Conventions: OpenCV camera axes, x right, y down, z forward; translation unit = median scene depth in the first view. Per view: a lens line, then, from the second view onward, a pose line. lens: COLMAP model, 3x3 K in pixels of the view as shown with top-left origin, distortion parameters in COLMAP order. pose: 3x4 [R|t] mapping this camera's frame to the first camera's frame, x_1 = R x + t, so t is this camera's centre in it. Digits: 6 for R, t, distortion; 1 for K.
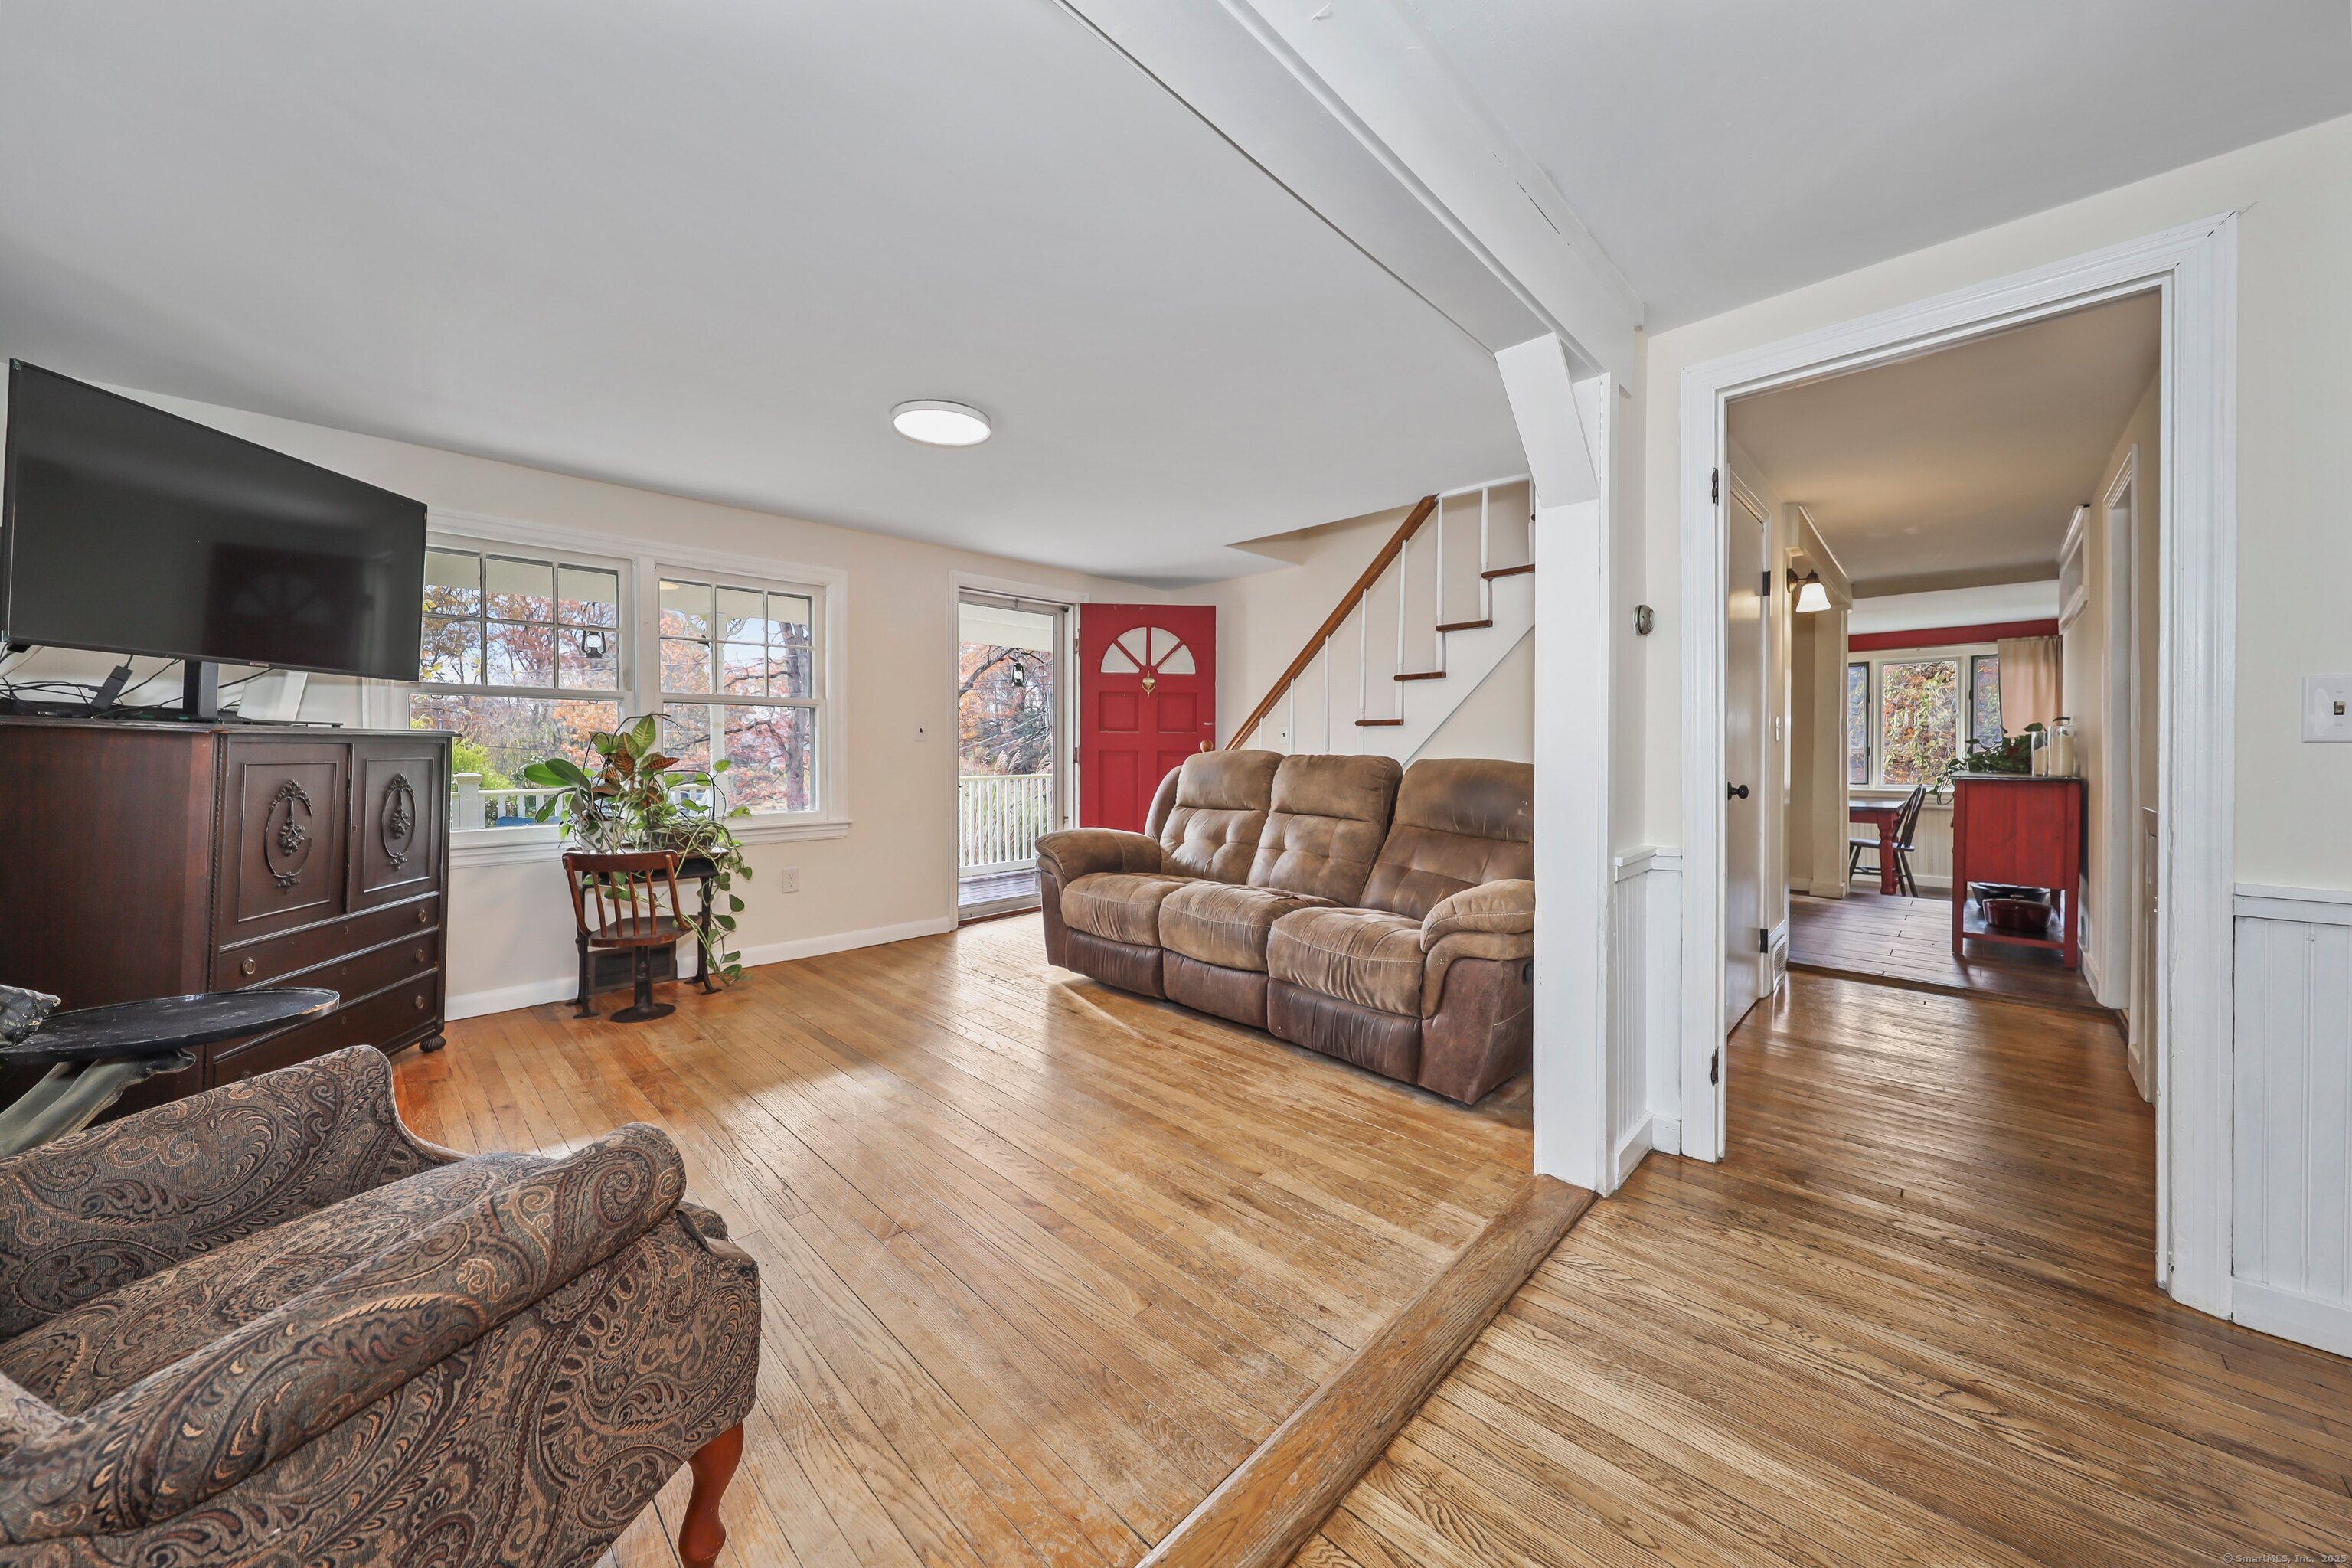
lens RADIAL K [[815.2, 0, 1164.8], [0, 815.2, 748.1], [0, 0, 1]] dist [-0.000905, -0.000061]
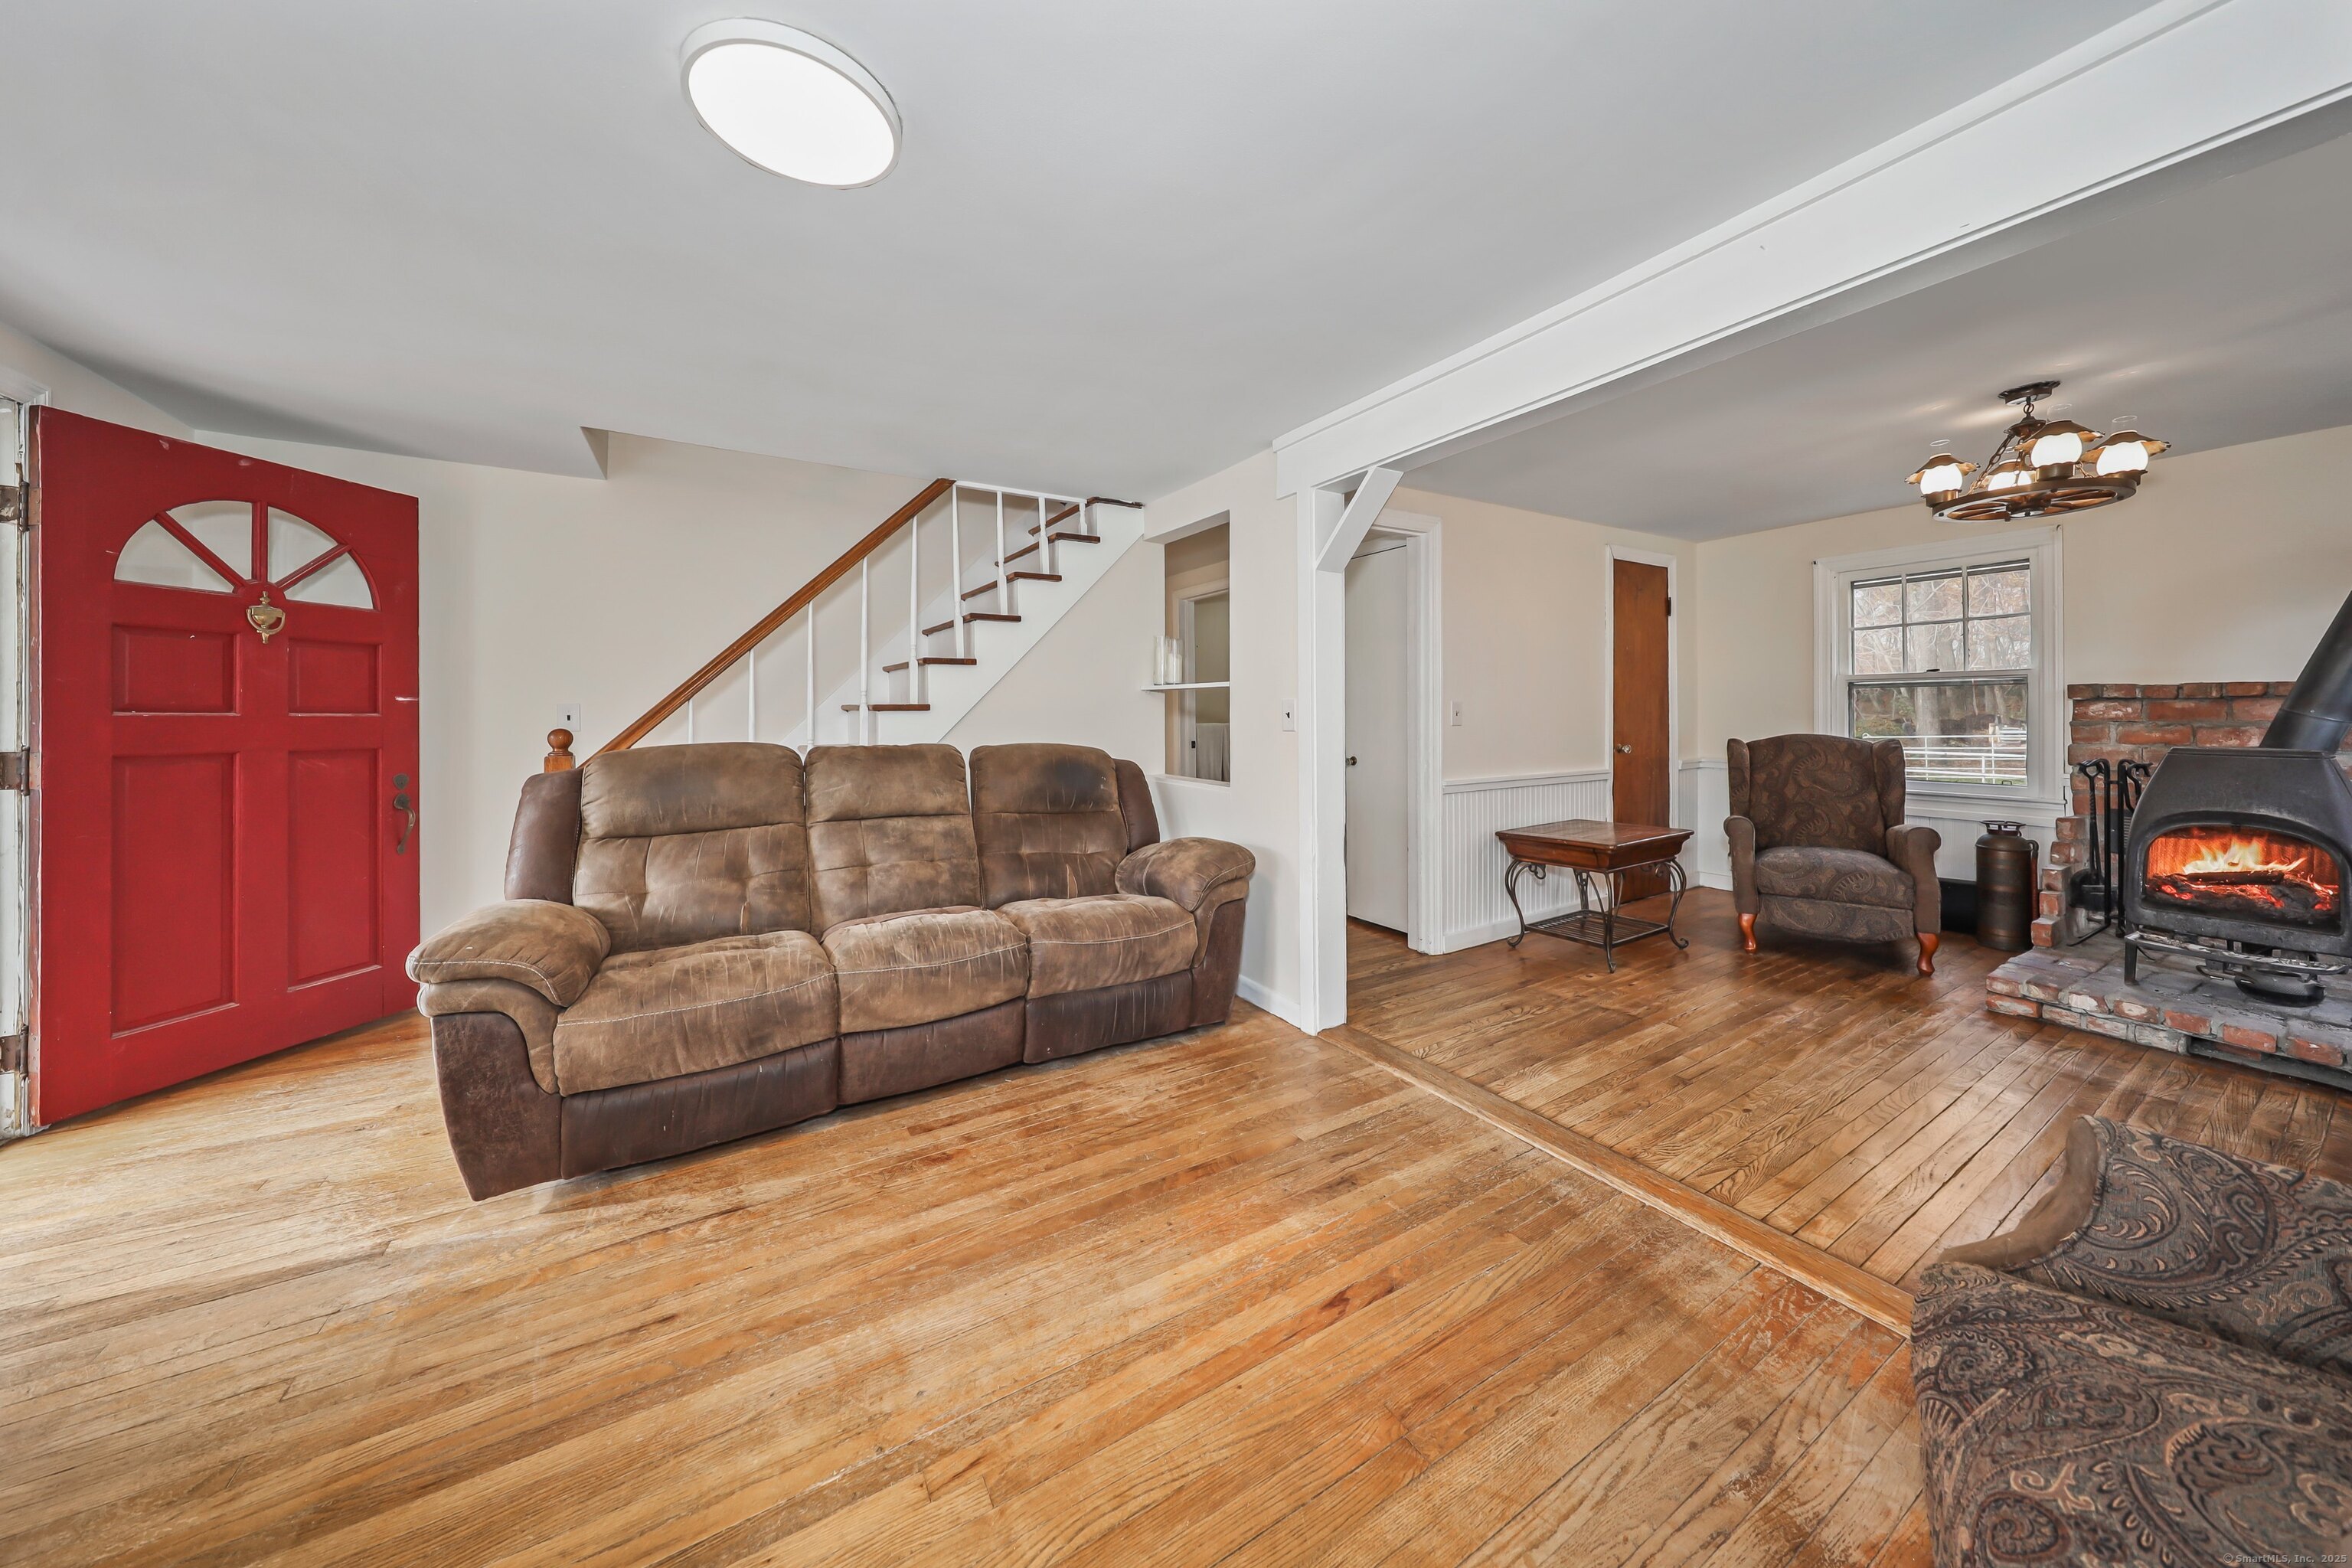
lens RADIAL K [[763.6, 0, 1172.8], [0, 763.6, 714.9], [0, 0, 1]] dist [0.000727, -0.000087]
pose [[0.249731, -0.005822, 0.968298, -0.720372], [0.008080, 0.999960, 0.003928, -0.035927], [-0.968281, 0.006843, 0.249768, 0.722677]]
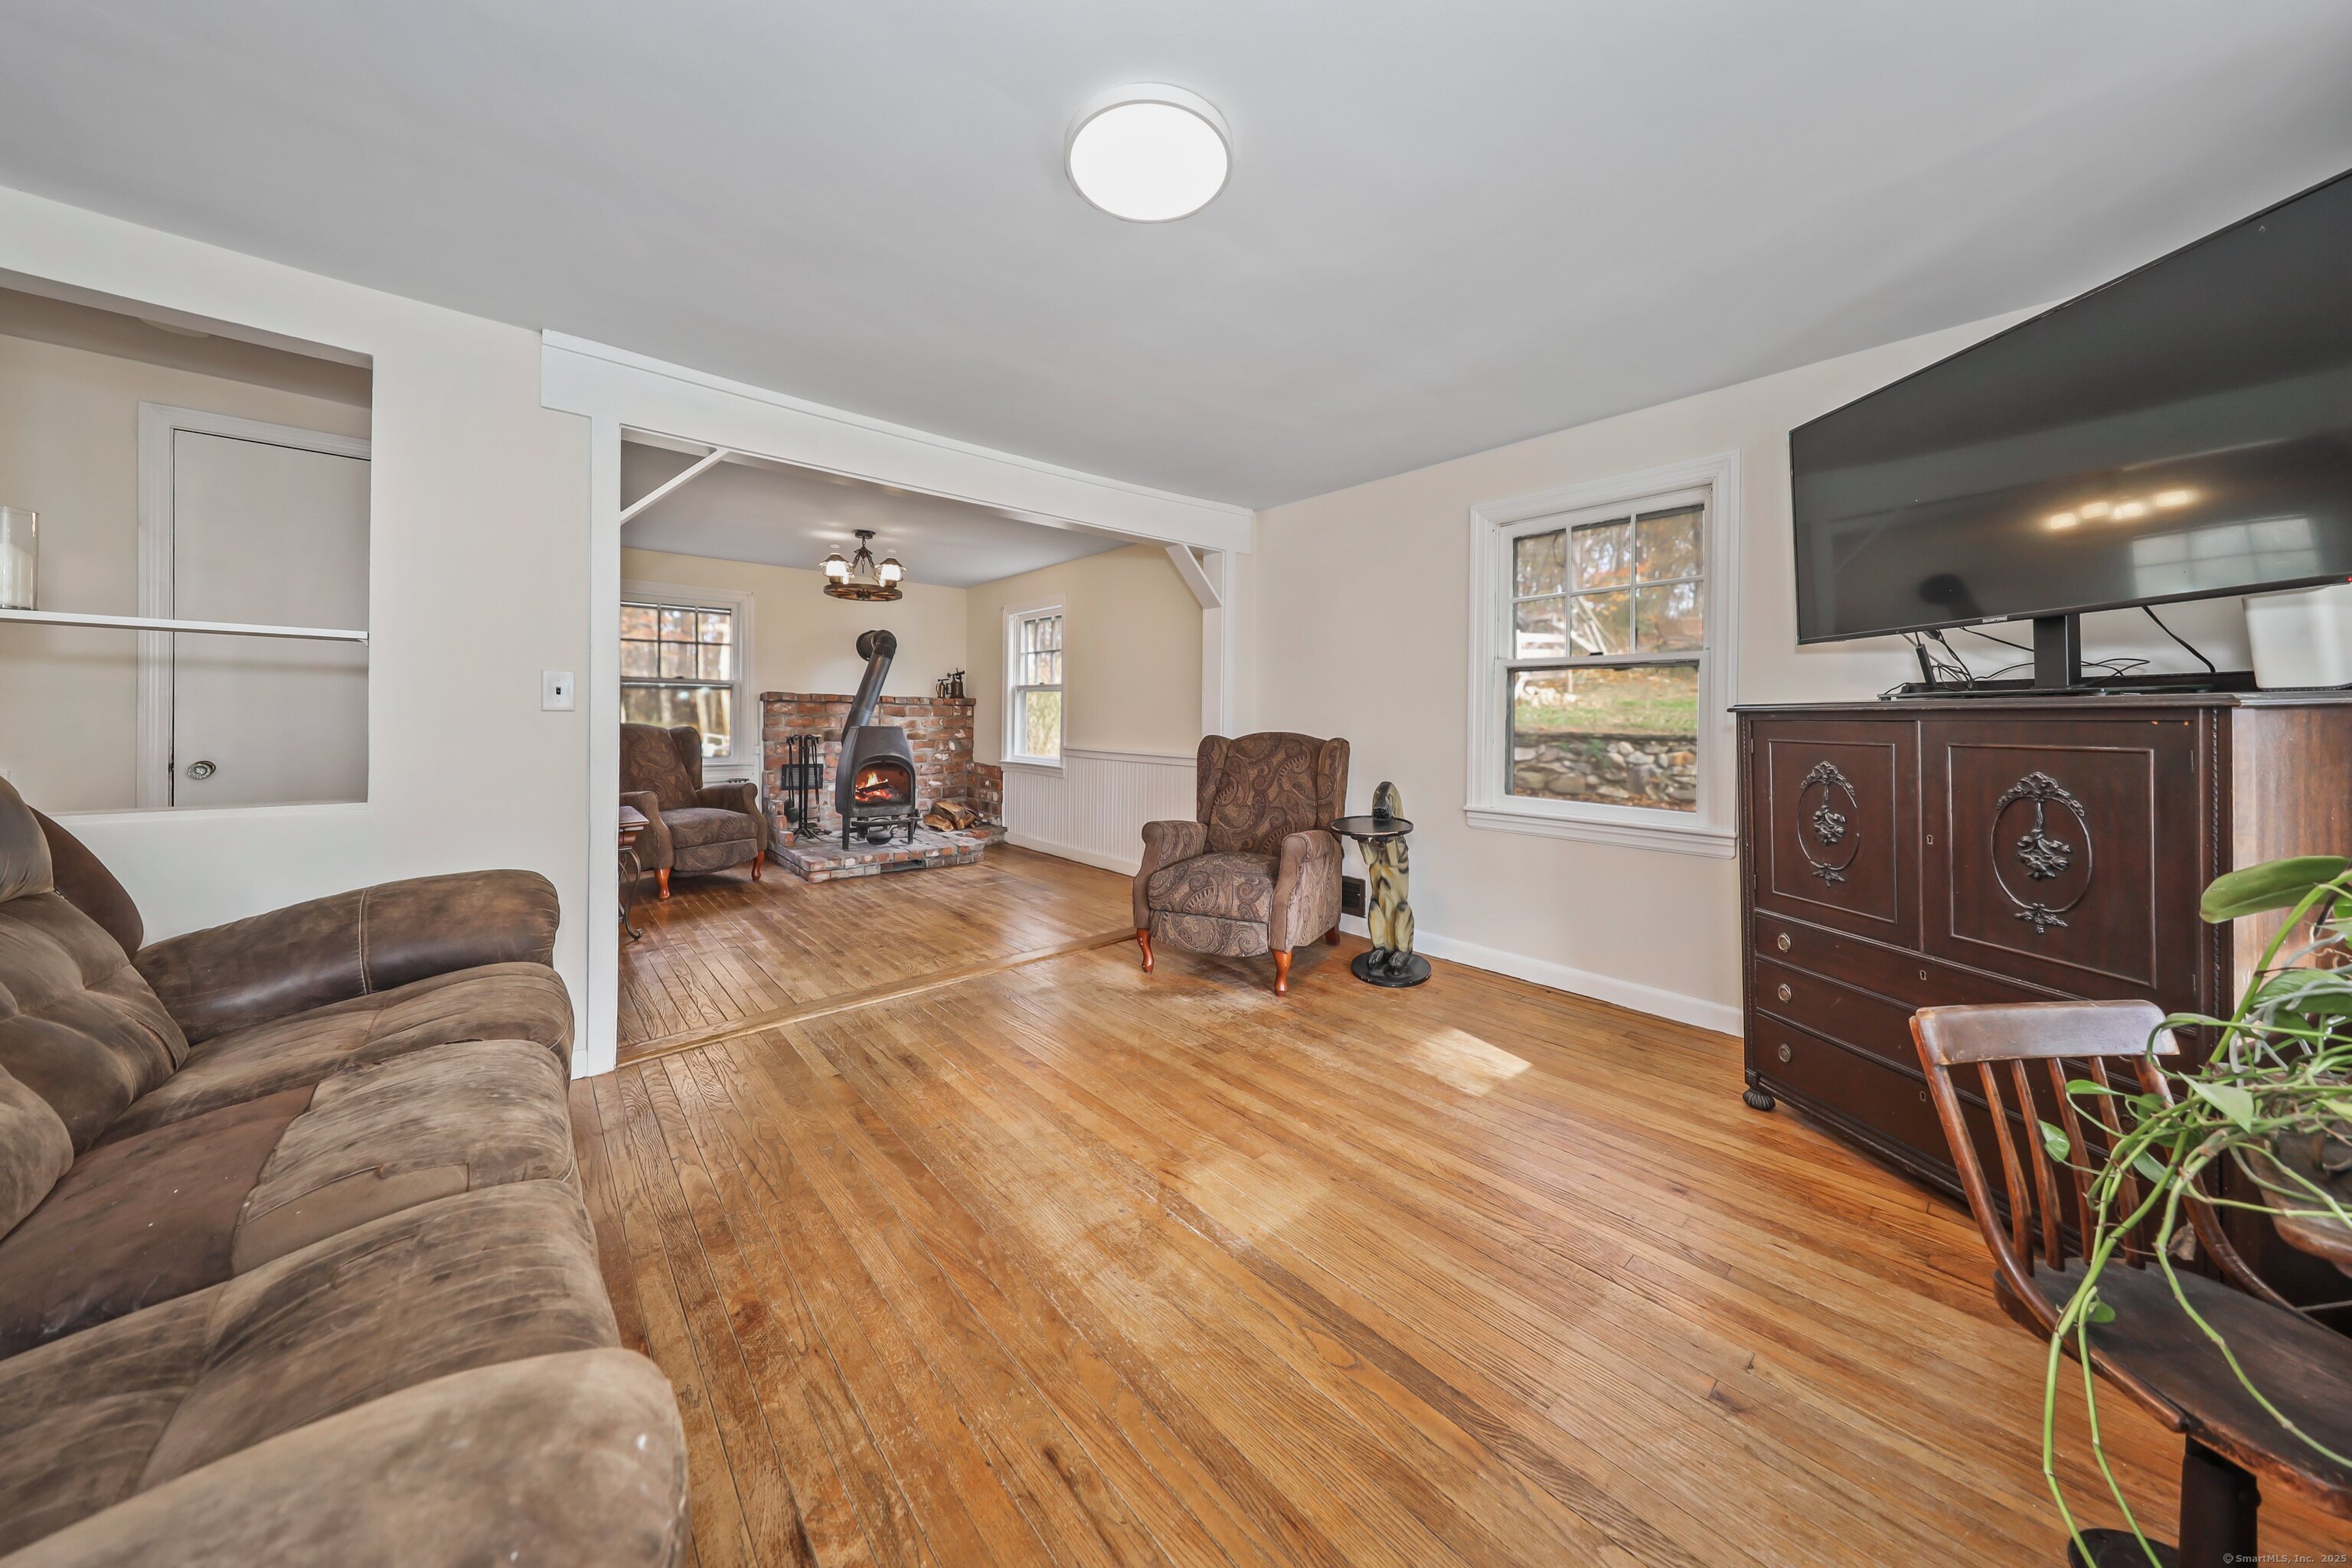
lens RADIAL K [[763.6, 0, 1172.8], [0, 763.6, 714.9], [0, 0, 1]] dist [0.000727, -0.000087]
pose [[-0.997729, -0.012097, 0.066268, -0.353919], [-0.012594, 0.999896, -0.007088, -0.003000], [-0.066175, -0.007906, -0.997777, 1.668920]]
